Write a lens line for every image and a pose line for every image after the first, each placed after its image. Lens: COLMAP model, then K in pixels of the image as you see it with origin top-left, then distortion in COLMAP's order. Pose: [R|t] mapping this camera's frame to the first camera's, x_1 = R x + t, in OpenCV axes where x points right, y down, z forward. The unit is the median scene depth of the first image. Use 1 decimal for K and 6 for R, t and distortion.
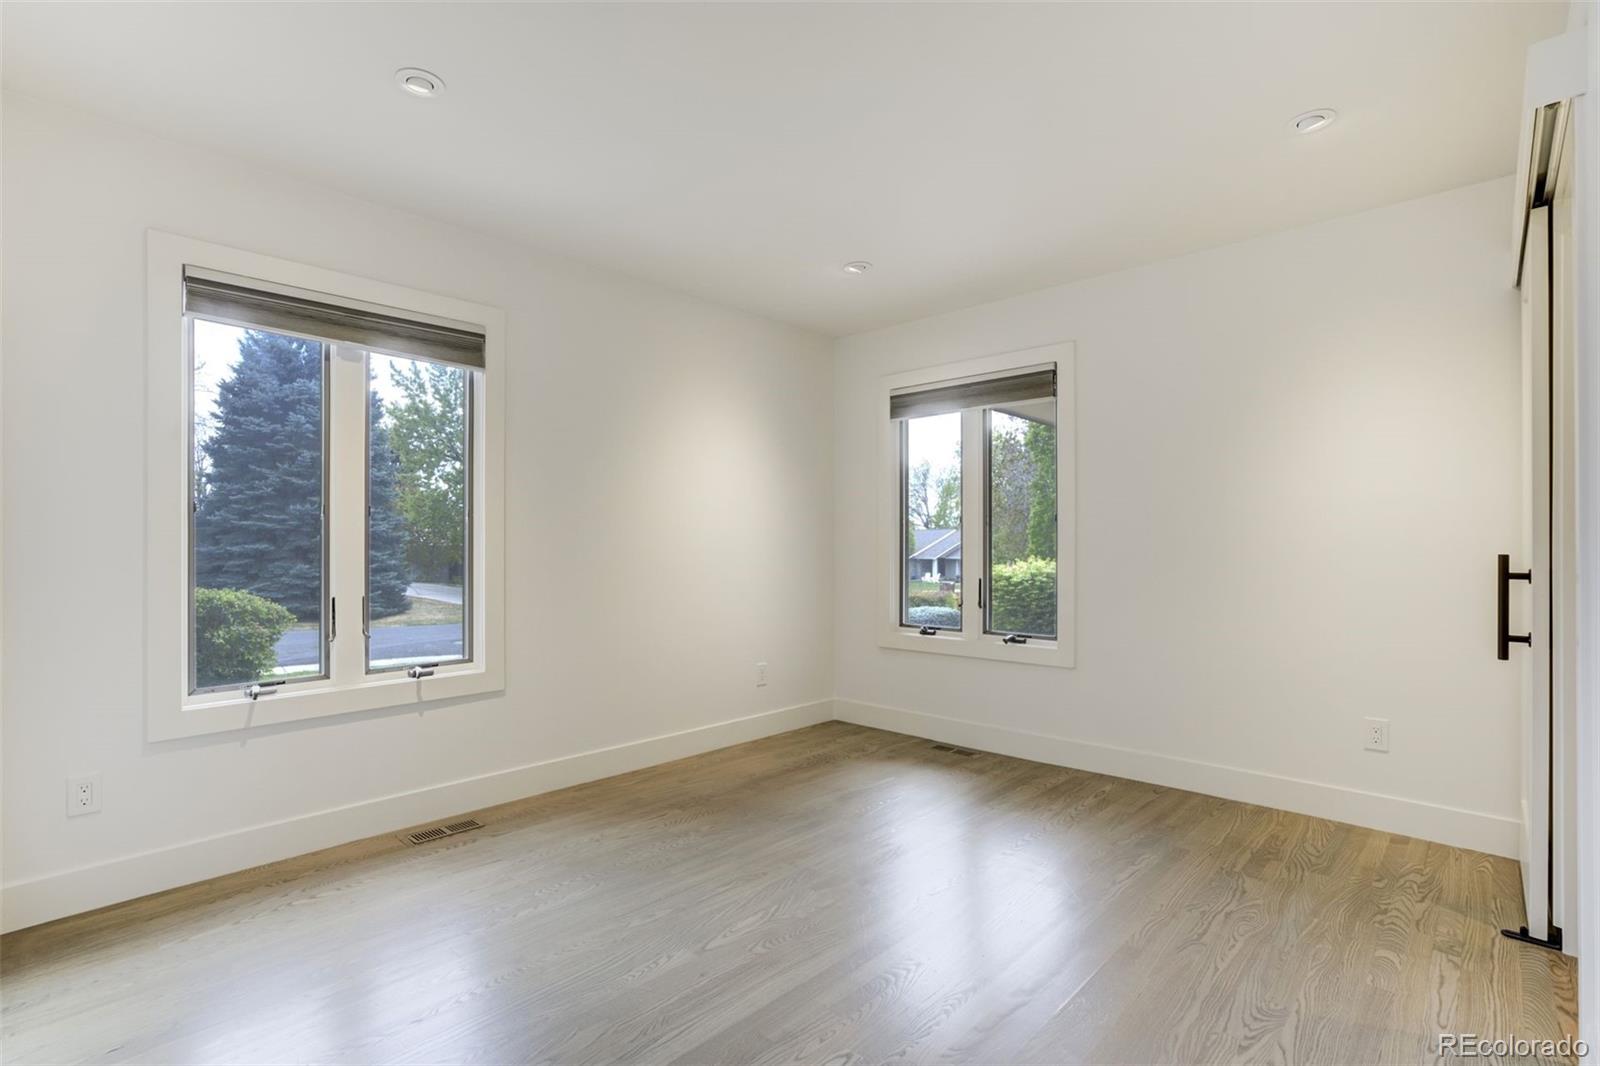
lens RADIAL K [[759.4, 0, 792.2], [0, 759.4, 537.9], [0, 0, 1]] dist [-0.048924, 0.021434]
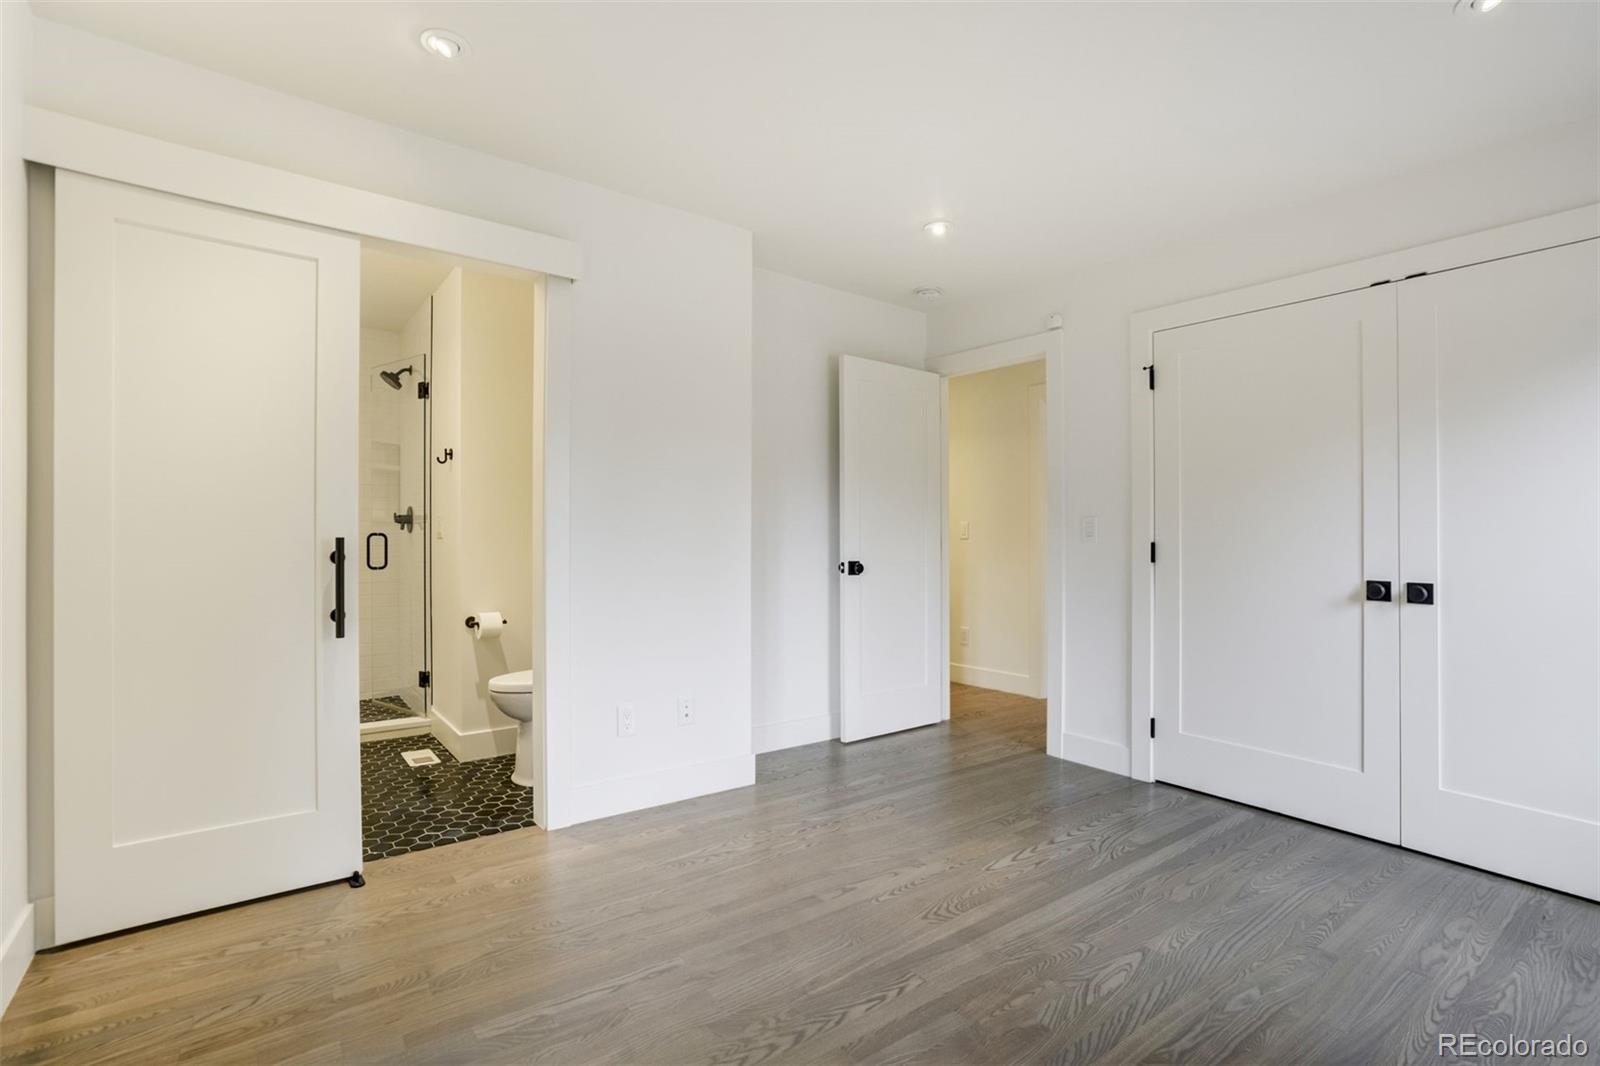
lens RADIAL K [[759.4, 0, 792.2], [0, 759.4, 537.9], [0, 0, 1]] dist [-0.048924, 0.021434]
pose [[-0.986218, -0.013386, 0.164910, 0.154830], [-0.014216, 0.999891, -0.003858, 0.020871], [-0.164841, -0.006149, -0.986301, 1.765991]]
